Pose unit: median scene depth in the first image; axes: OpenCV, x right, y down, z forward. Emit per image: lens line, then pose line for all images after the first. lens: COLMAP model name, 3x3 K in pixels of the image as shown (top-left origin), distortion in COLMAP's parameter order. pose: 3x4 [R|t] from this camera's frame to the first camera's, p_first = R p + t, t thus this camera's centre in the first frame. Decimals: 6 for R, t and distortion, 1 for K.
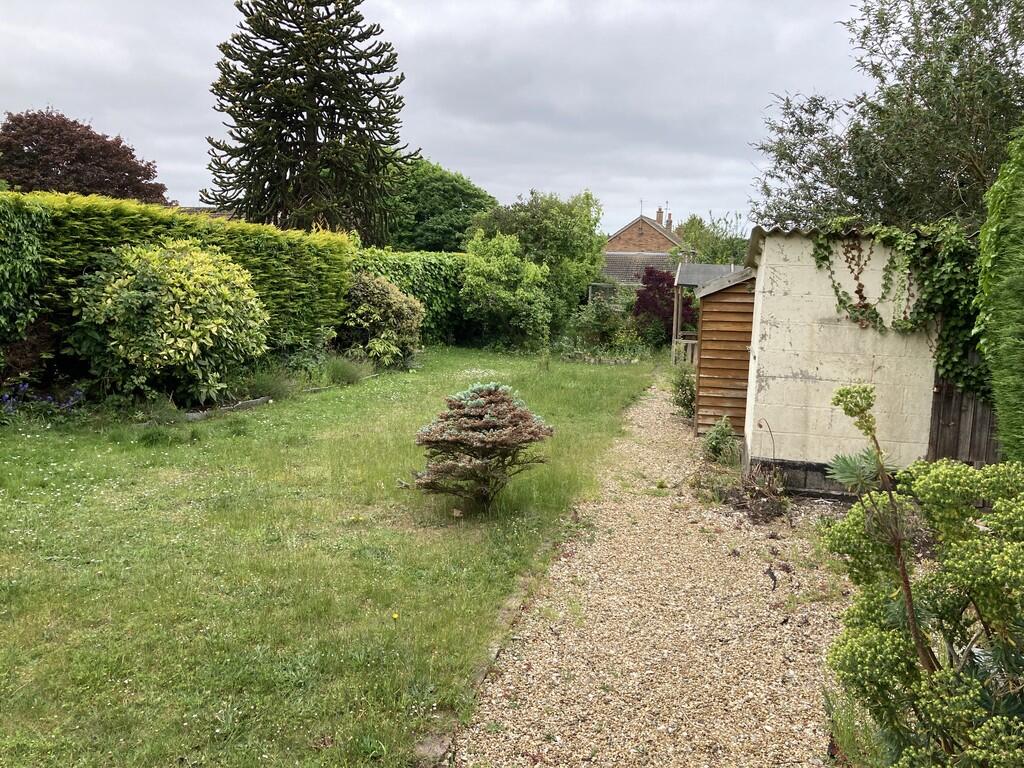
lens RADIAL K [[829.5, 0, 509.0], [0, 829.5, 379.7], [0, 0, 1]] dist [0.039666, -0.047054]
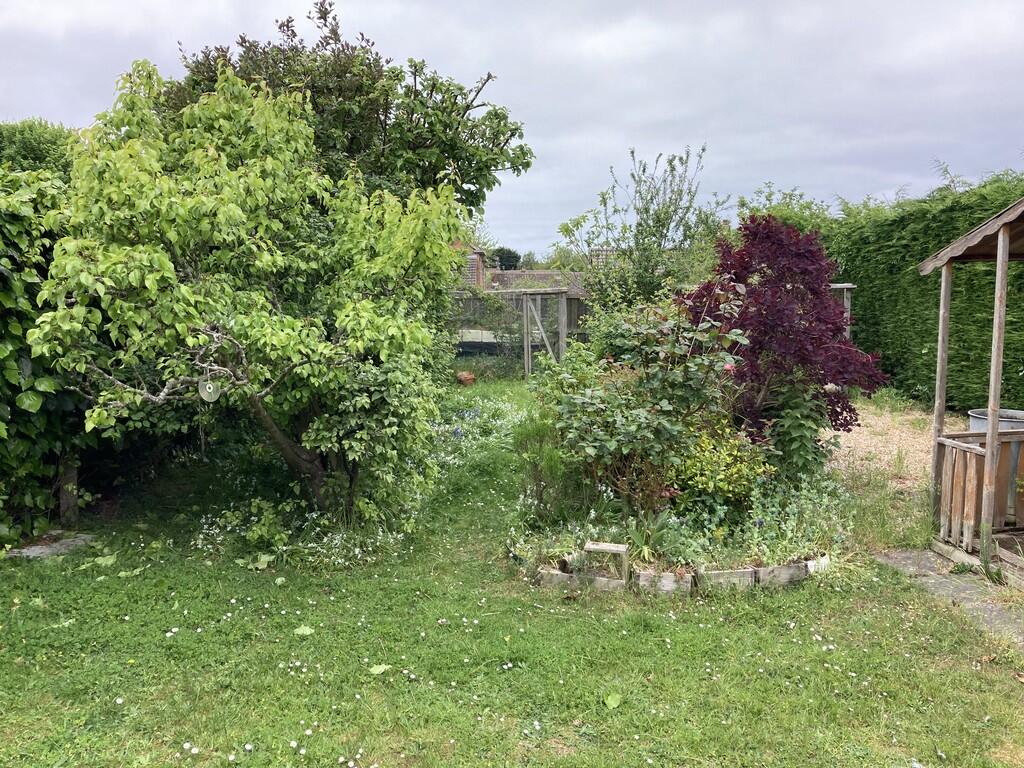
lens RADIAL K [[829.5, 0, 503.1], [0, 829.5, 375.0], [0, 0, 1]] dist [0.039666, -0.047054]
pose [[0.954086, -0.070068, 0.291224, -0.028341], [0.077088, 0.996944, -0.012689, -0.180413], [-0.289444, 0.034556, 0.956571, 1.658340]]
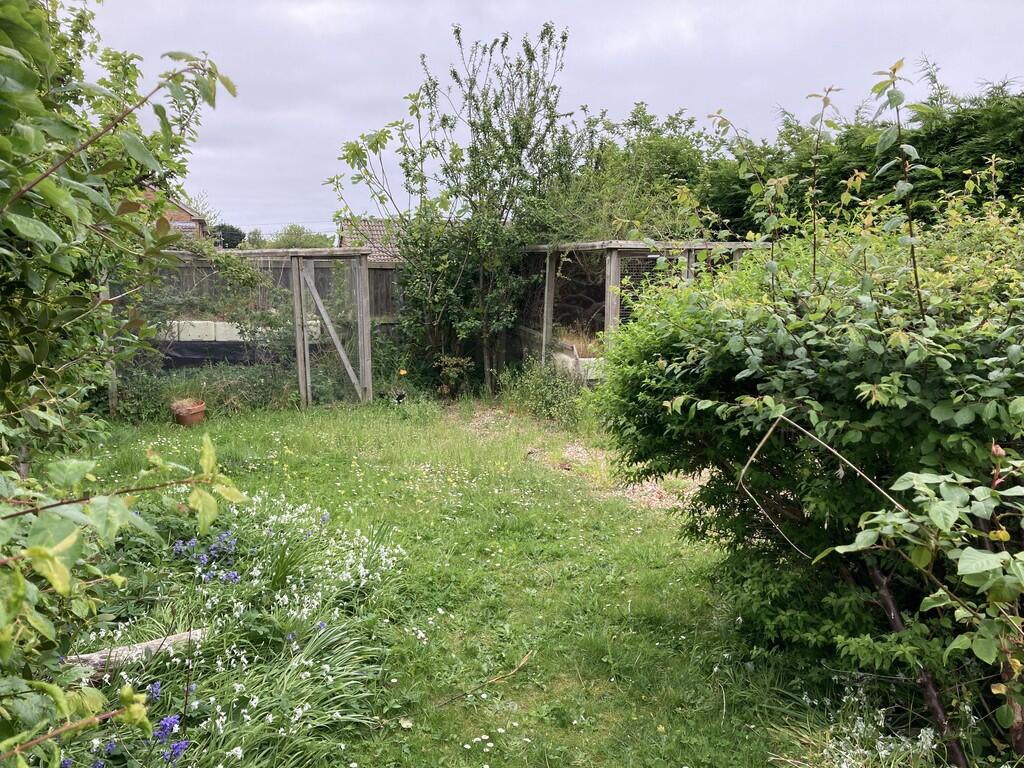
lens RADIAL K [[829.5, 0, 515.3], [0, 829.5, 391.8], [0, 0, 1]] dist [0.039666, -0.047054]
pose [[0.805975, -0.120015, 0.579656, 0.146613], [0.105956, 0.992666, 0.058203, -0.236594], [-0.582390, 0.014508, 0.812780, 2.326456]]
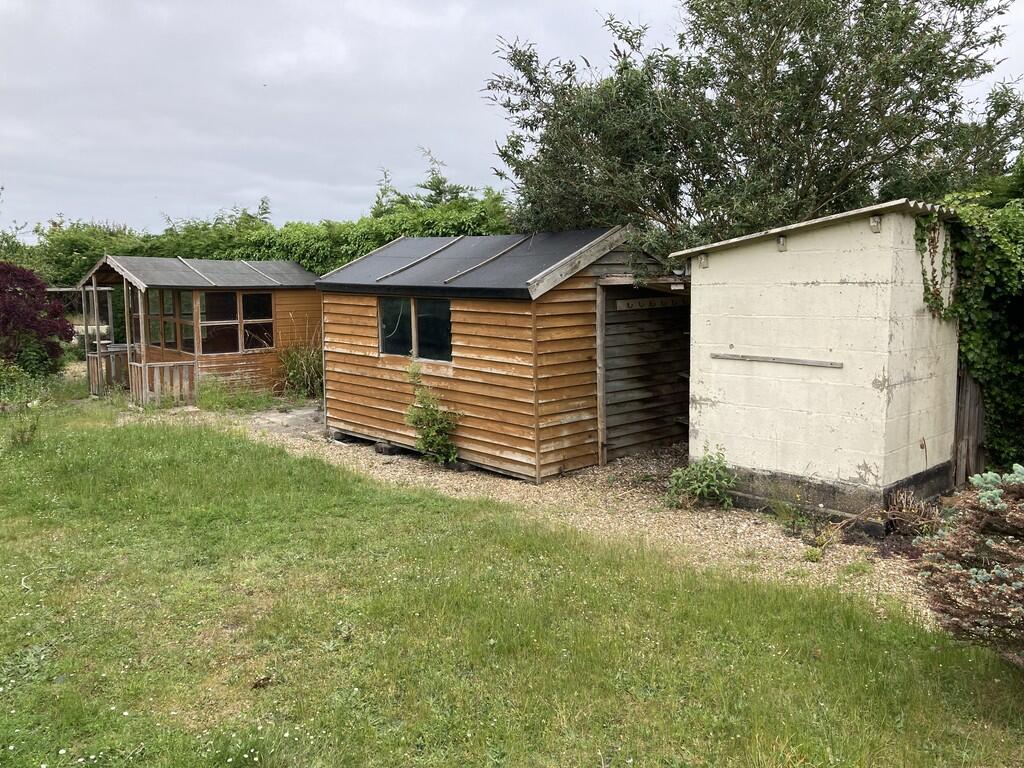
lens RADIAL K [[829.5, 0, 505.0], [0, 829.5, 371.4], [0, 0, 1]] dist [0.039666, -0.047054]
pose [[0.520269, -0.129004, 0.844203, -0.455613], [0.131147, 0.988868, 0.070287, -0.095695], [-0.843872, 0.074146, 0.531396, 0.687494]]
